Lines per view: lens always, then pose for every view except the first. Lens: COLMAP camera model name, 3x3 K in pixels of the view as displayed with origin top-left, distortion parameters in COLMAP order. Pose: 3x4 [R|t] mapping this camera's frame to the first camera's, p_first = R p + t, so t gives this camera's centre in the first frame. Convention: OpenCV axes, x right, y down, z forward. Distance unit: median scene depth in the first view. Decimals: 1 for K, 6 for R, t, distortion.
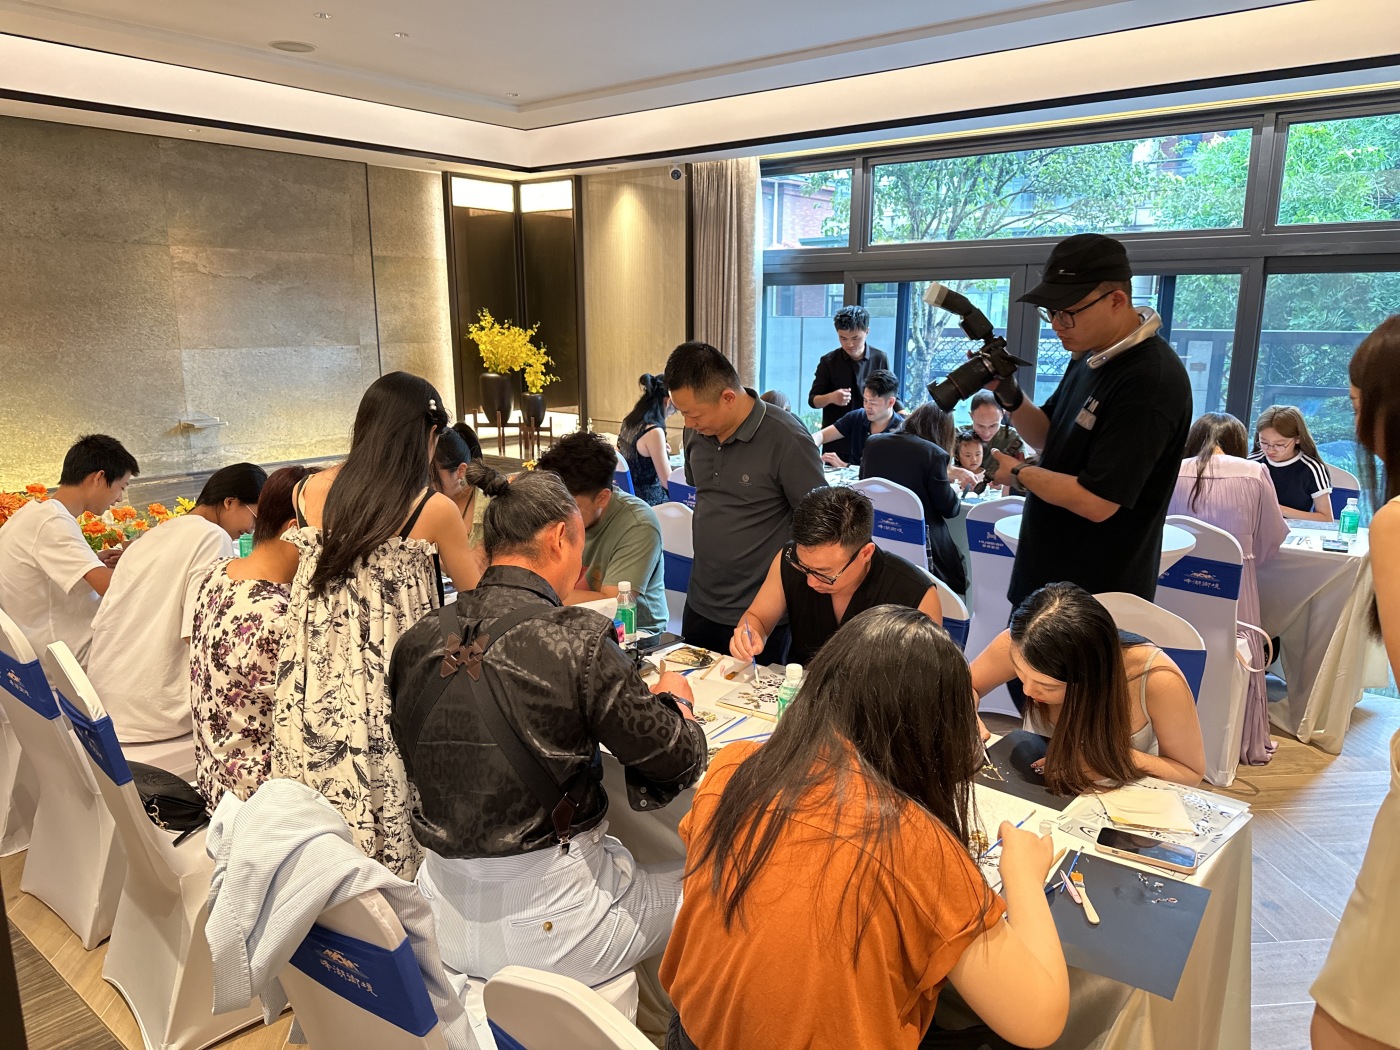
lens RADIAL K [[996.8, 0, 702.7], [0, 996.8, 540.0], [0, 0, 1]] dist [0.022508, -0.039227]
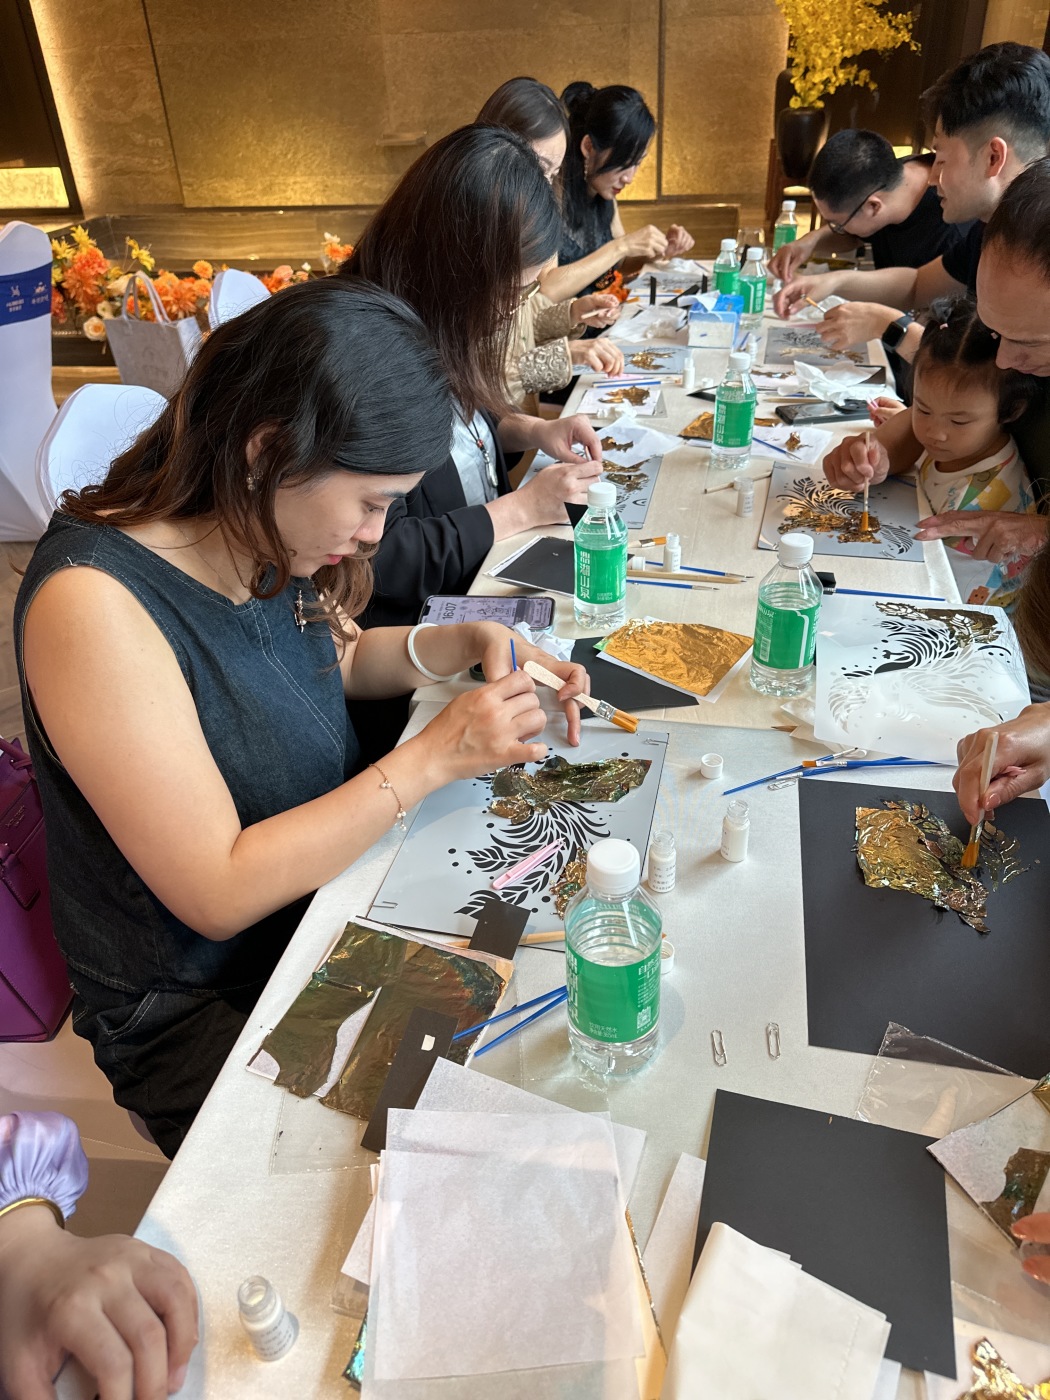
lens RADIAL K [[987.3, 0, 524.7], [0, 987.3, 675.5], [0, 0, 1]] dist [-0.002186, -0.001625]
pose [[0.484571, 0.452578, -0.748574, 0.346231], [-0.154116, 0.886540, 0.436227, -0.094446], [0.861068, -0.096016, 0.499342, 0.632851]]
